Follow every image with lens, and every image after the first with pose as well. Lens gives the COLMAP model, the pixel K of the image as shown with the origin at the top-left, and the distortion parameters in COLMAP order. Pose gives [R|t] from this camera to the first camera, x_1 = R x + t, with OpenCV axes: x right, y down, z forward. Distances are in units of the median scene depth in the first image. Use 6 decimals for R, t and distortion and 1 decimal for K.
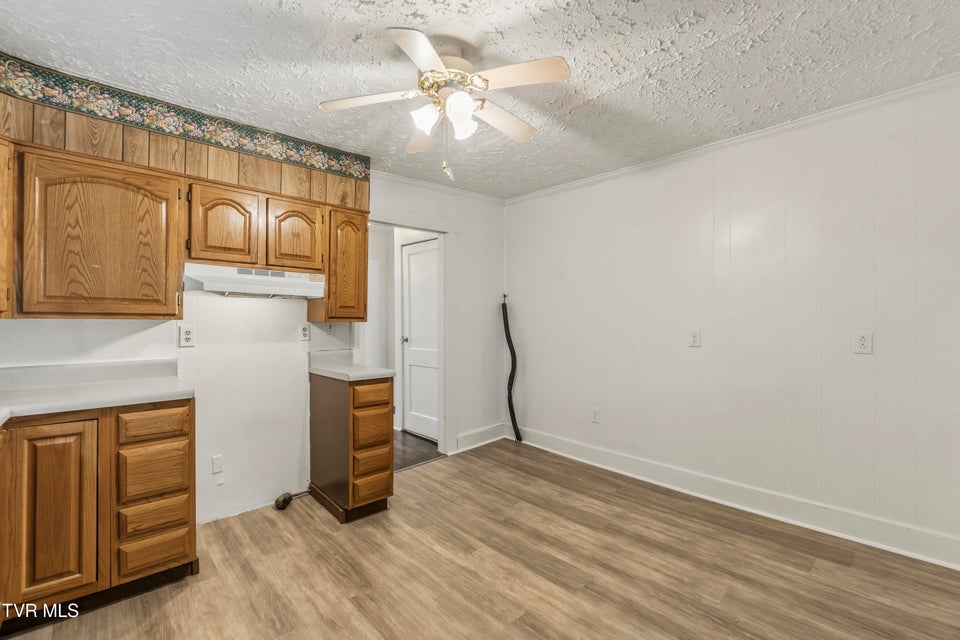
lens RADIAL K [[418.1, 0, 480.0], [0, 418.1, 320.0], [0, 0, 1]] dist [-0.000657, -0.000129]
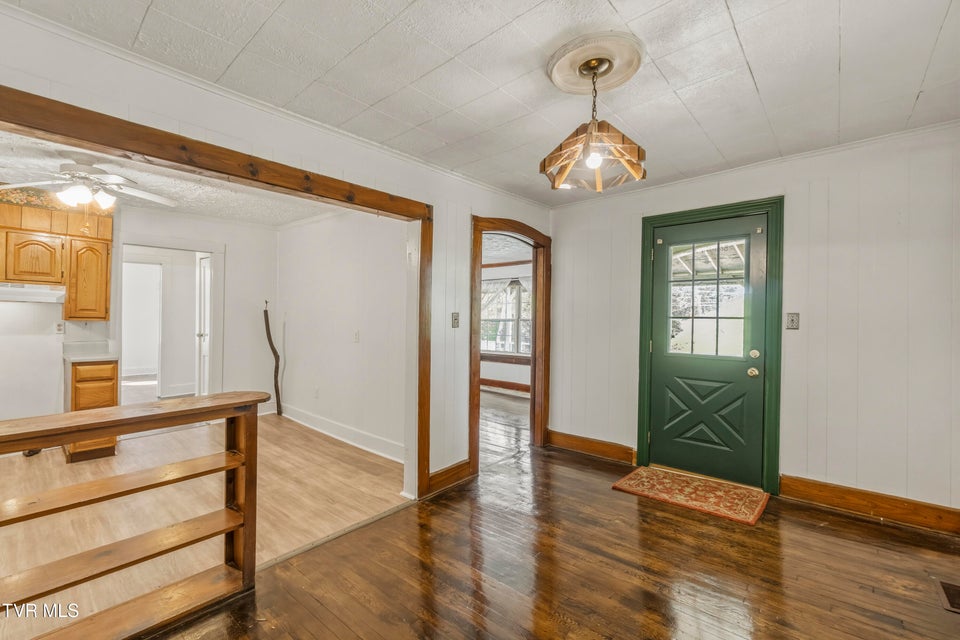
lens RADIAL K [[415.7, 0, 485.1], [0, 415.7, 318.8], [0, 0, 1]] dist [-0.000115, -0.000070]
pose [[0.994617, 0.017054, 0.102207, 0.872352], [-0.016973, 0.999855, -0.001654, -0.021599], [-0.102220, -0.000090, 0.994762, -0.508818]]
